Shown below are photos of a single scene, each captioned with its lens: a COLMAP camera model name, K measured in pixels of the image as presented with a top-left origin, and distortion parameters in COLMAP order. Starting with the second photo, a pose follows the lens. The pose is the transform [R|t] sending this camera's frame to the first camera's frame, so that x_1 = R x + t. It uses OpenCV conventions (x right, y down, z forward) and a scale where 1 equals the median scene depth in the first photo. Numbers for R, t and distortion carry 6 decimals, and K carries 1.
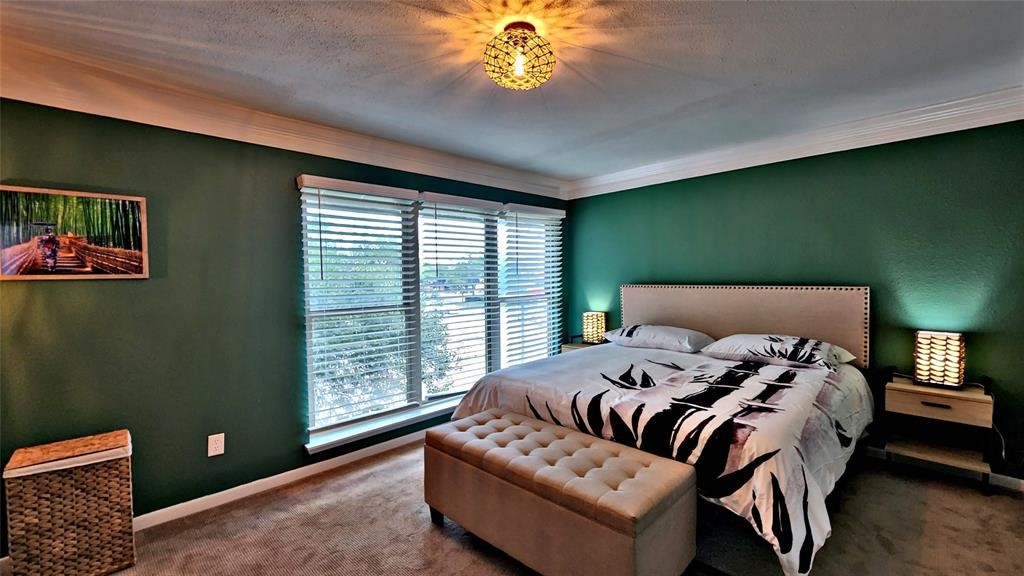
lens RADIAL K [[424.9, 0, 513.3], [0, 424.9, 291.4], [0, 0, 1]] dist [-0.002261, 0.000018]
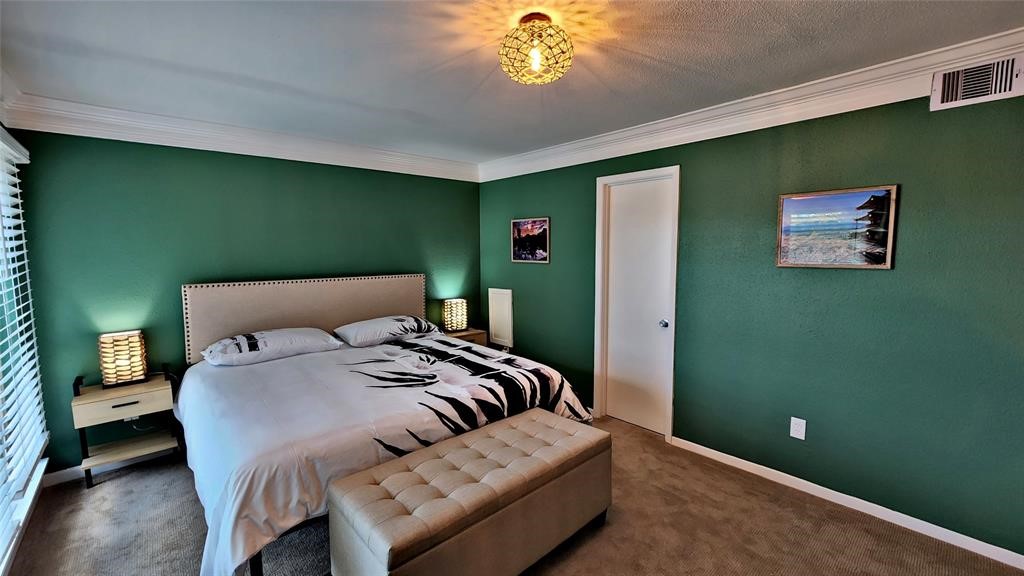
lens RADIAL K [[424.9, 0, 512.6], [0, 424.9, 286.3], [0, 0, 1]] dist [-0.002261, 0.000018]
pose [[0.052250, -0.071214, 0.996092, -0.215531], [0.043899, 0.996654, 0.068952, -0.019885], [-0.997669, 0.040124, 0.055201, 0.222620]]
